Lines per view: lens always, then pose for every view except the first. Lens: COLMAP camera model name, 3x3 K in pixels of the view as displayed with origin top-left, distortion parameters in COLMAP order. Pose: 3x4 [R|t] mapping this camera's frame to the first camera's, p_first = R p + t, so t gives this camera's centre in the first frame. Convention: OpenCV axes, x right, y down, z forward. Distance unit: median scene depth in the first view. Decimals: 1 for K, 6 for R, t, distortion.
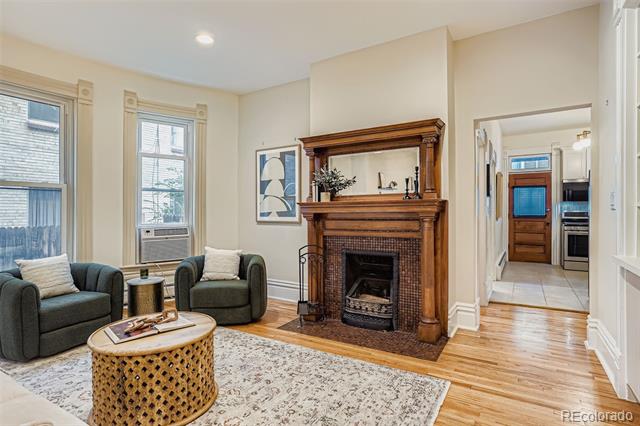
lens RADIAL K [[342.8, 0, 309.3], [0, 342.8, 213.3], [0, 0, 1]] dist [-0.044637, 0.007866]
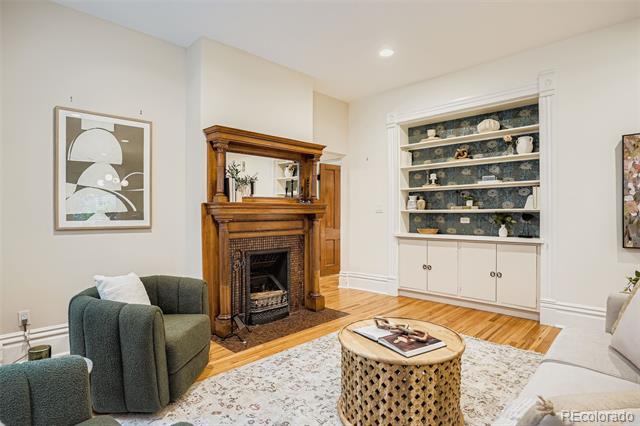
lens RADIAL K [[342.8, 0, 310.9], [0, 342.8, 217.0], [0, 0, 1]] dist [-0.044637, 0.007866]
pose [[0.222244, -0.005952, 0.974973, -0.568782], [0.005035, 0.999975, 0.004957, 0.001992], [-0.974978, 0.003807, 0.222268, 0.427641]]
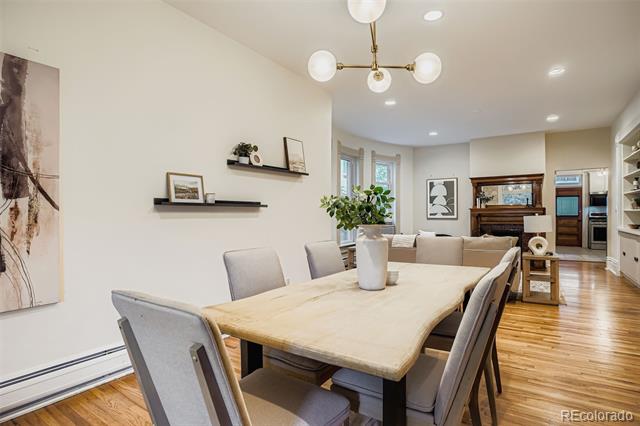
lens RADIAL K [[342.8, 0, 321.4], [0, 342.8, 215.4], [0, 0, 1]] dist [-0.044637, 0.007866]
pose [[0.999957, -0.002171, -0.009005, -0.657719], [0.002178, 0.999997, 0.000749, 0.005396], [0.009003, -0.000769, 0.999959, -0.777371]]
